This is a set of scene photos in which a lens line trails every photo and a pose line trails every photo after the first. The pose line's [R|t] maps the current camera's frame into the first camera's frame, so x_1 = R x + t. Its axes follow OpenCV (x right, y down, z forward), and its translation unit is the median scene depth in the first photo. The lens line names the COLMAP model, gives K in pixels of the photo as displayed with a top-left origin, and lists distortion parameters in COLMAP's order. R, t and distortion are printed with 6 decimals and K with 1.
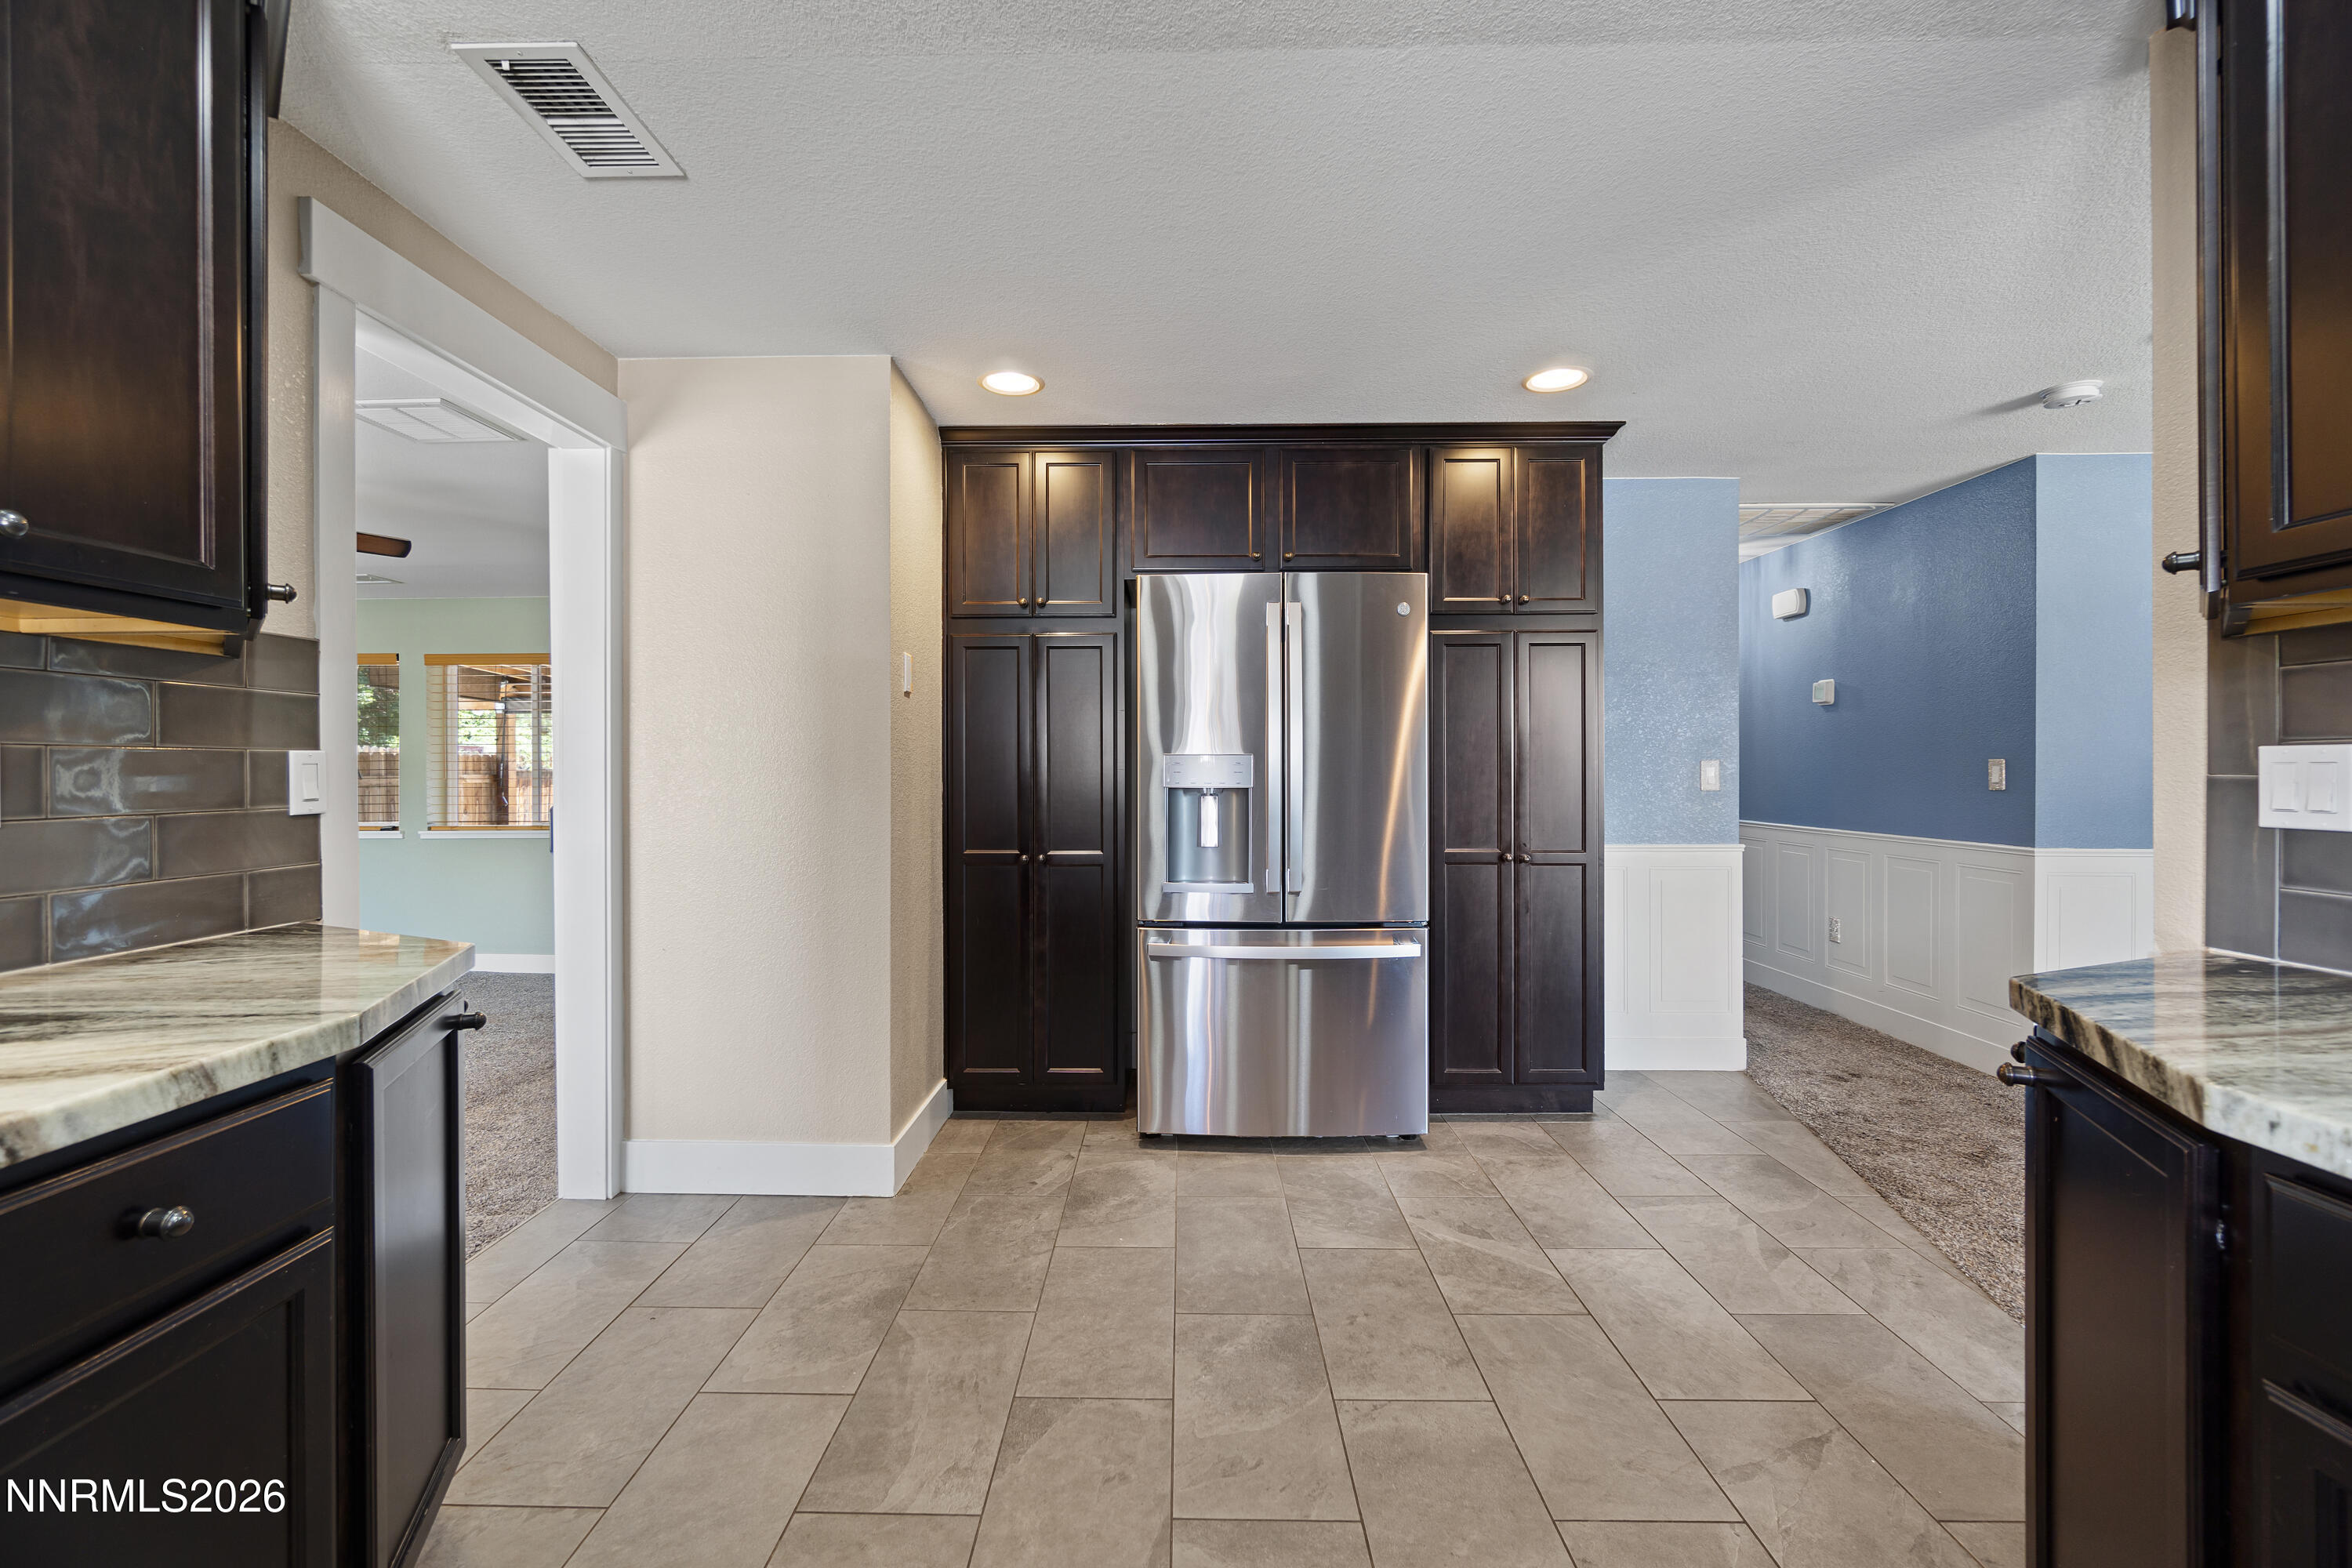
lens RADIAL K [[1018.6, 0, 1155.8], [0, 1018.6, 769.0], [0, 0, 1]] dist [-0.003803, -0.001582]
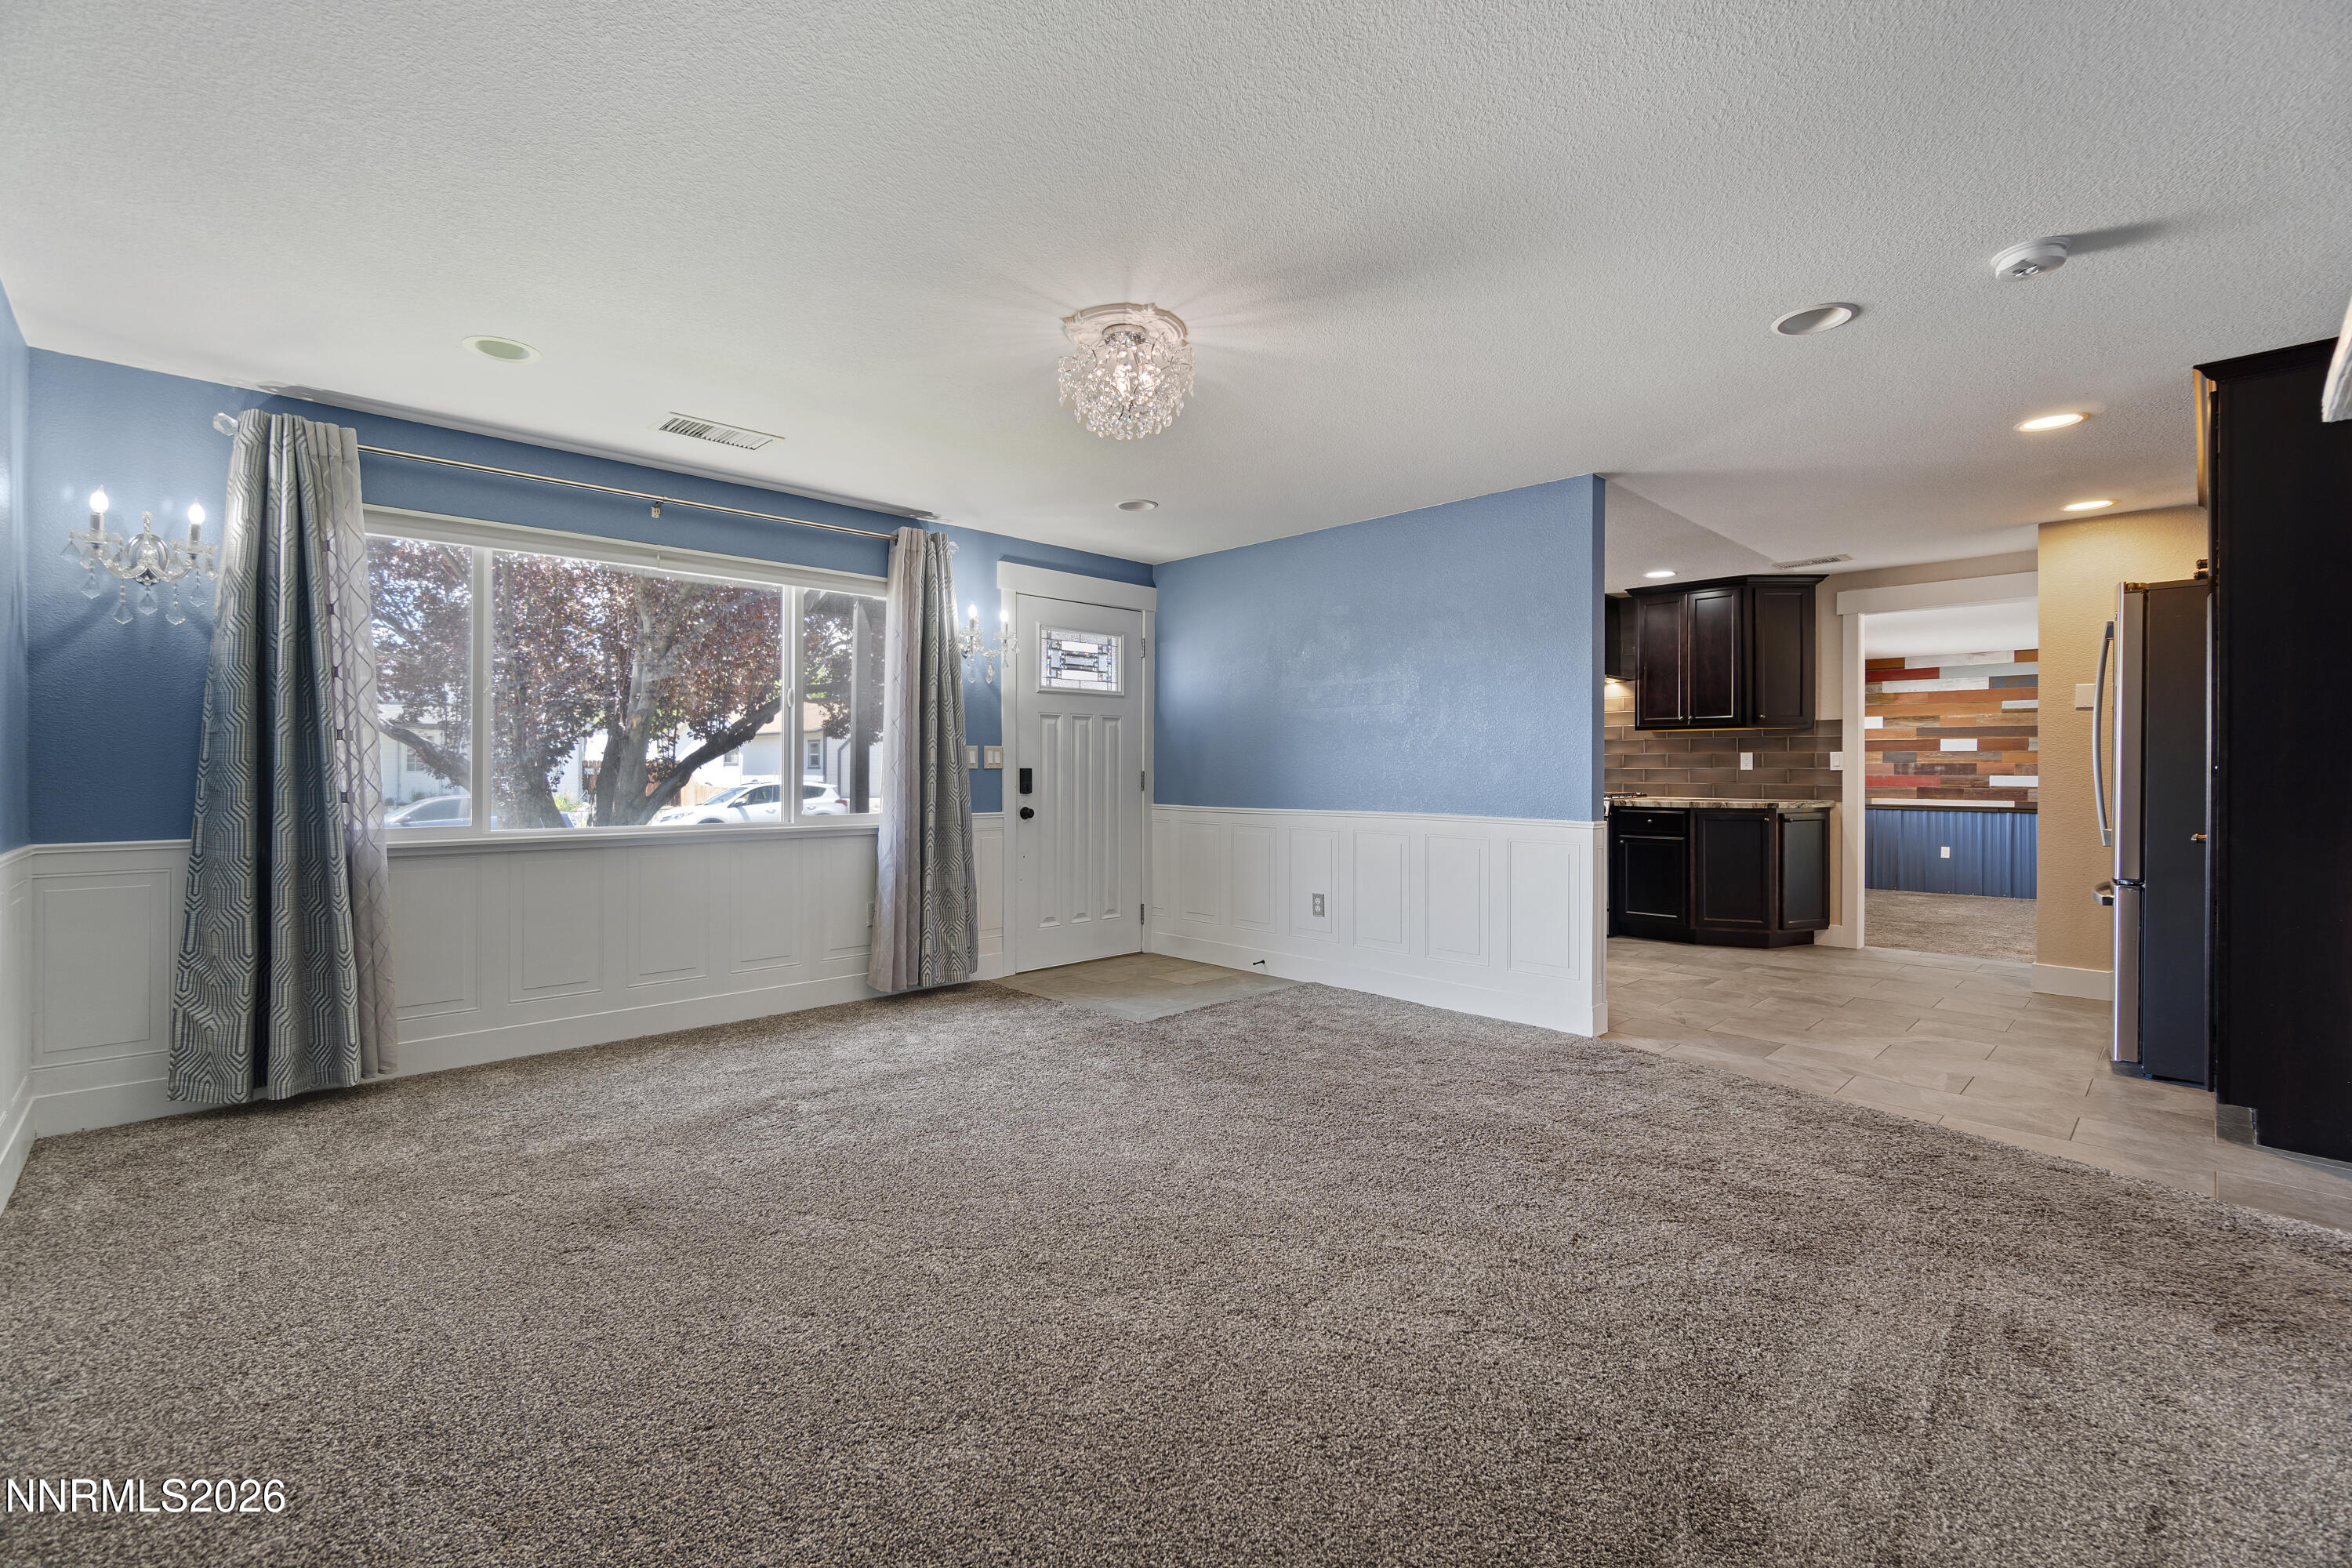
lens RADIAL K [[1018.6, 0, 1156.7], [0, 1018.6, 769.7], [0, 0, 1]] dist [-0.003803, -0.001582]
pose [[-0.708844, 0.000552, -0.705365, 3.021161], [-0.001119, 0.999998, 0.001907, 0.034971], [0.705364, 0.002142, -0.708842, 1.689306]]
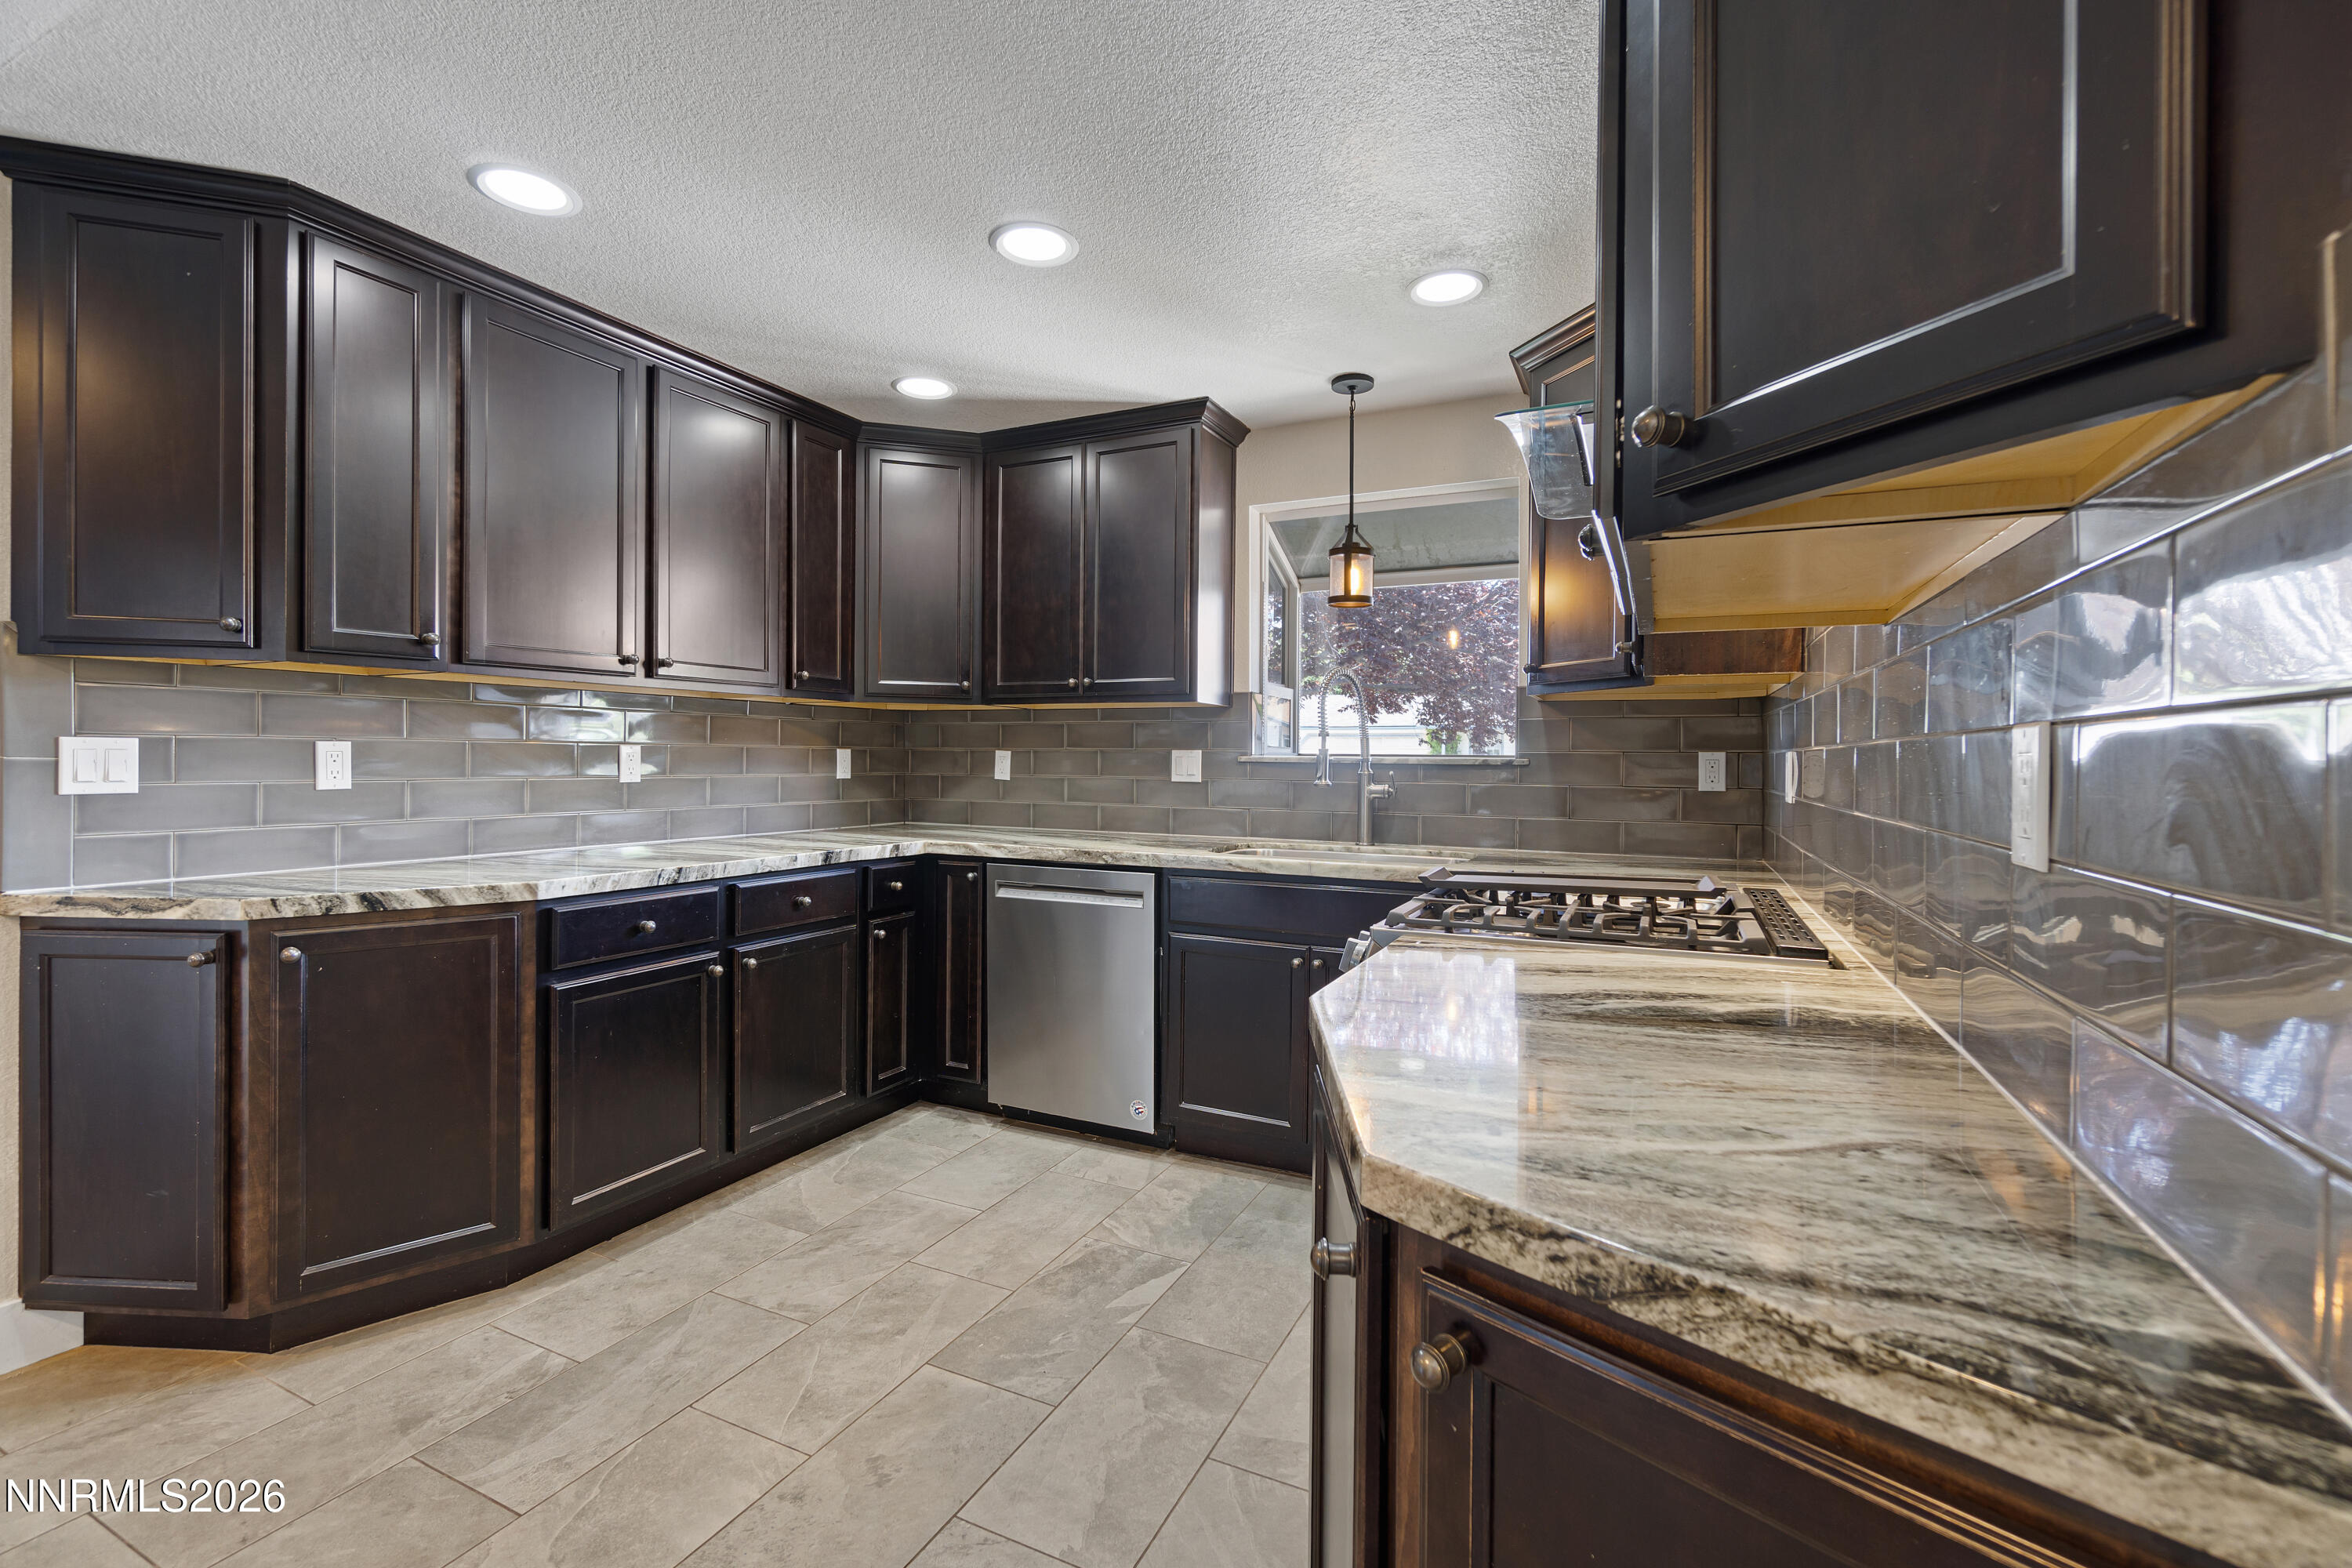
lens RADIAL K [[1018.6, 0, 1154.2], [0, 1018.6, 760.5], [0, 0, 1]] dist [-0.003803, -0.001582]
pose [[-0.905461, -0.006389, 0.424381, -0.629468], [-0.006655, 0.999977, 0.000857, 0.000226], [-0.424377, -0.002049, -0.905483, 1.184509]]
